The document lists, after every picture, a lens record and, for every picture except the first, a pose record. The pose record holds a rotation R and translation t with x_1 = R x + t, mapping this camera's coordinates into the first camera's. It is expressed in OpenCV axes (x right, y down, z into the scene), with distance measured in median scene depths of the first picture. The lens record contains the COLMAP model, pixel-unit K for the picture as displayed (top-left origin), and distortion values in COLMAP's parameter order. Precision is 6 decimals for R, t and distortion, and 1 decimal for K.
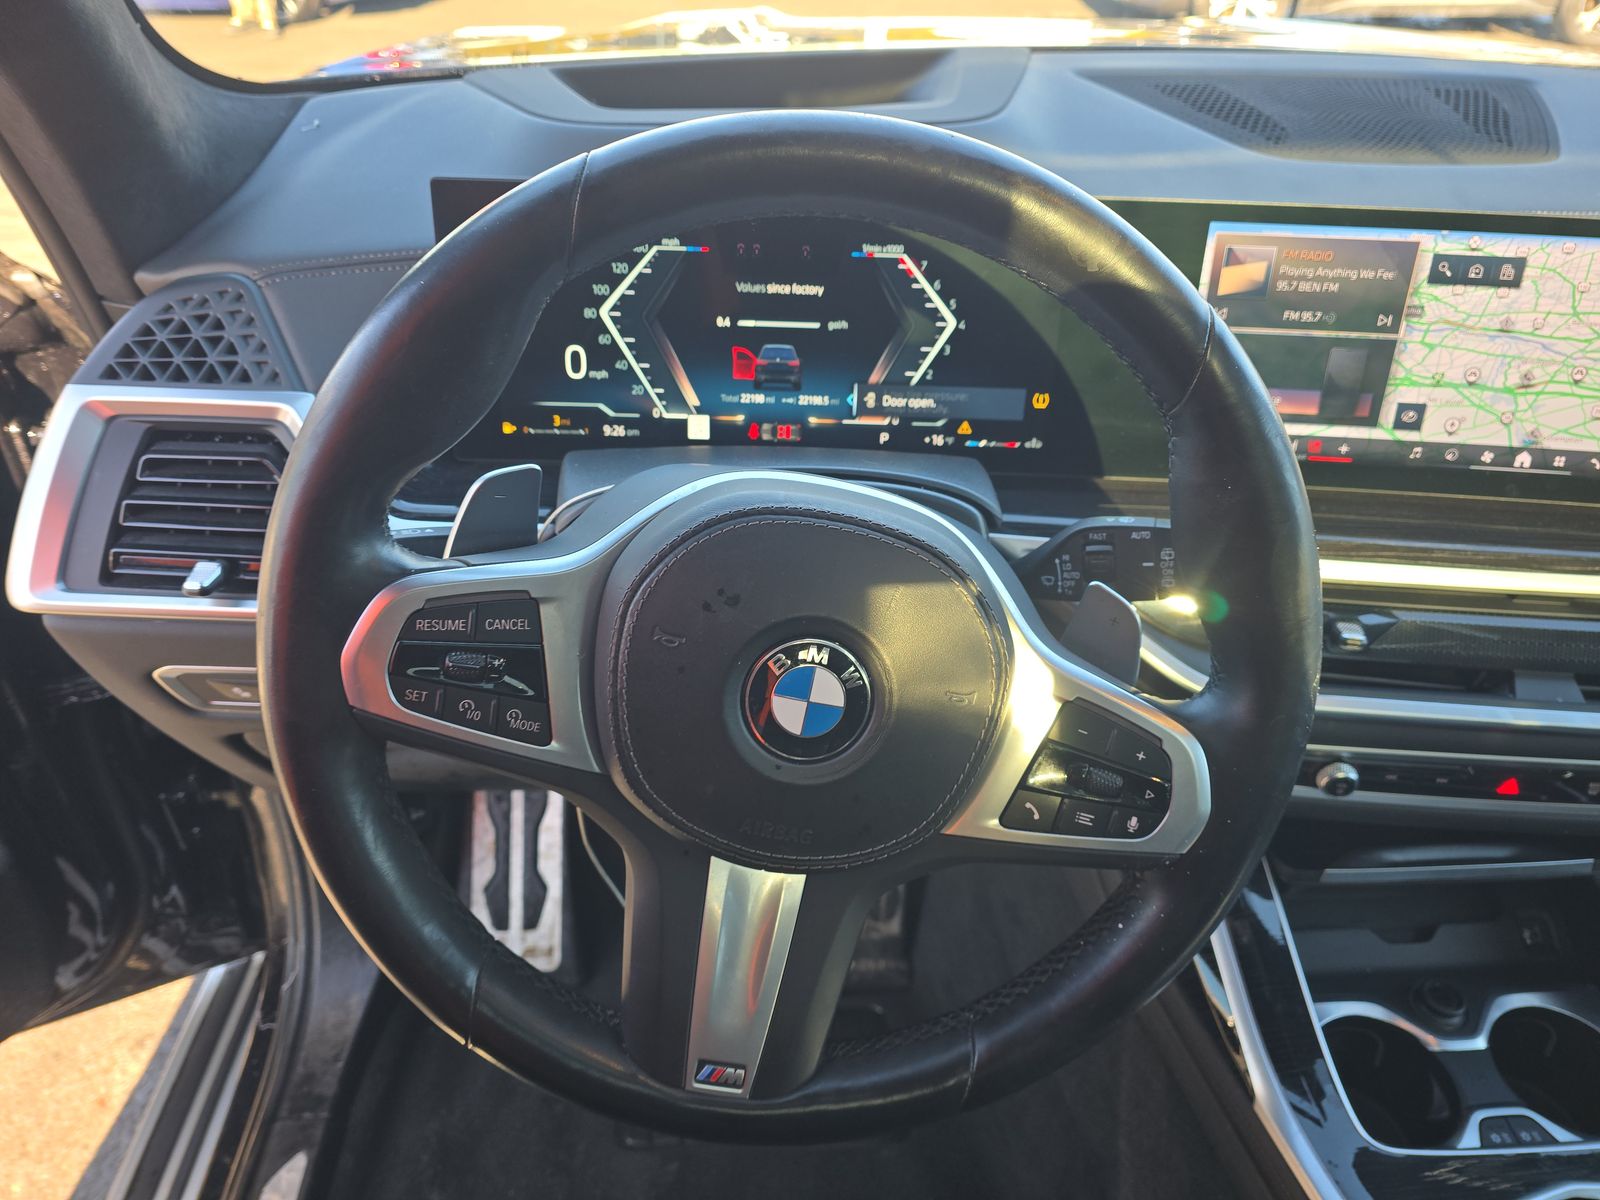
lens RADIAL K [[1076.3, 0, 794.5], [0, 1076.3, 598.4], [0, 0, 1]] dist [0.052831, -0.056113]
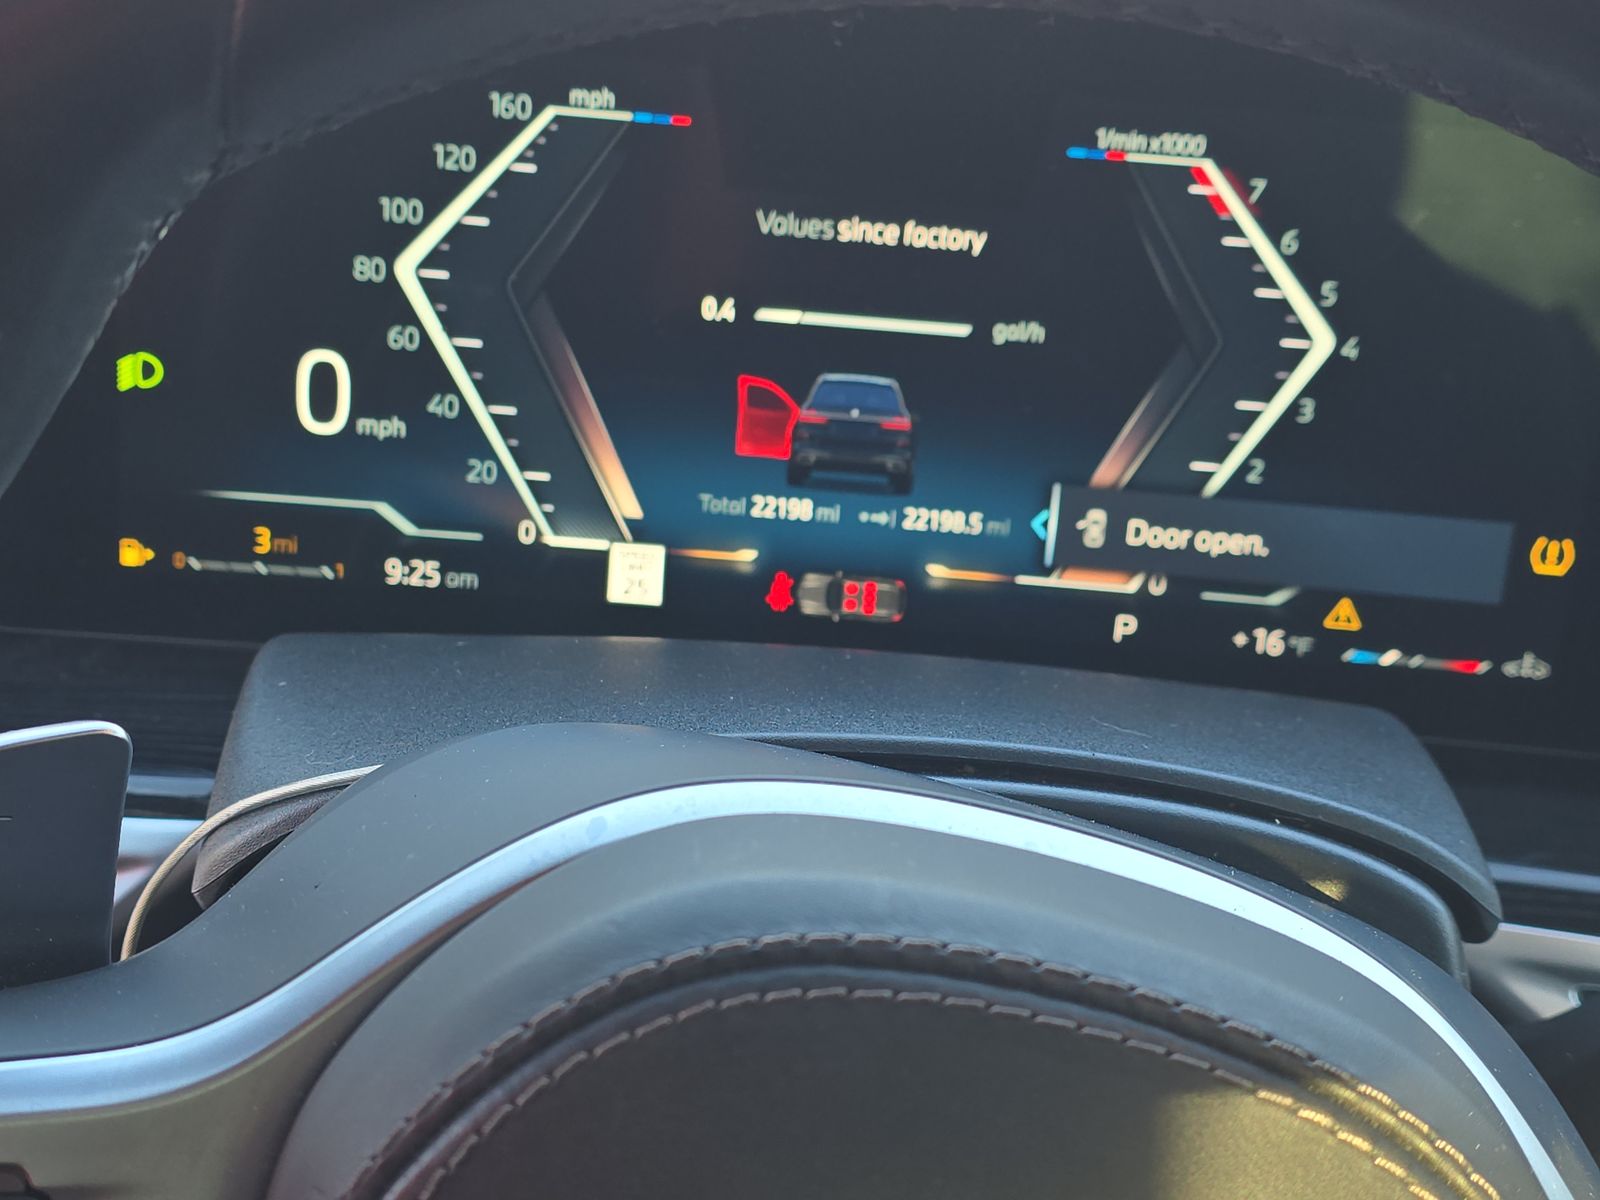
lens RADIAL K [[2301.5, 0, 796.2], [0, 2301.5, 601.3], [0, 0, 1]] dist [0.067169, 0.000000]
pose [[0.998352, 0.053226, -0.021451, -0.015394], [-0.055413, 0.991319, -0.119233, -0.058349], [0.014919, 0.120225, 0.992635, 0.206501]]
